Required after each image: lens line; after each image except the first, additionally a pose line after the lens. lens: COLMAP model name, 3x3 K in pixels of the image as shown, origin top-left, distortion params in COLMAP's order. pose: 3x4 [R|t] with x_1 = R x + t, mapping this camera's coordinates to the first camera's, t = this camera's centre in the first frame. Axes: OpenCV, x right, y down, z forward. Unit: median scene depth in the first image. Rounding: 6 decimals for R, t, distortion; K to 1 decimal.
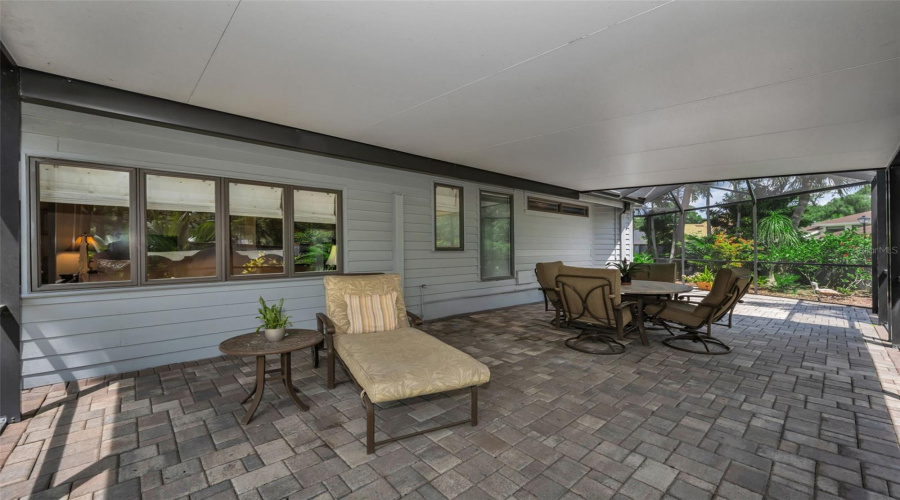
lens RADIAL K [[357.1, 0, 452.4], [0, 357.1, 249.4], [0, 0, 1]] dist [0.001123, 0.000219]
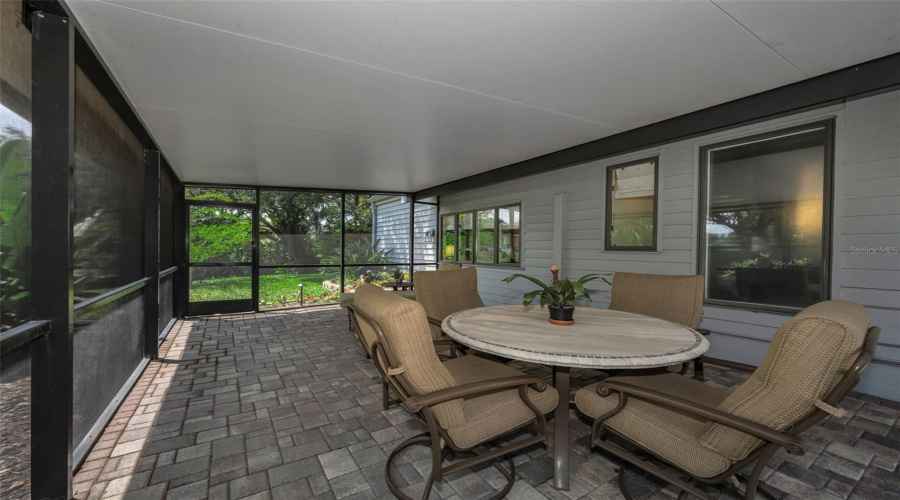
lens RADIAL K [[357.1, 0, 449.4], [0, 357.1, 251.0], [0, 0, 1]] dist [0.001123, 0.000219]
pose [[-0.187075, 0.007695, -0.982316, 1.785170], [-0.006668, 0.999936, 0.009102, 0.000456], [0.982323, 0.008252, -0.187011, 1.734357]]
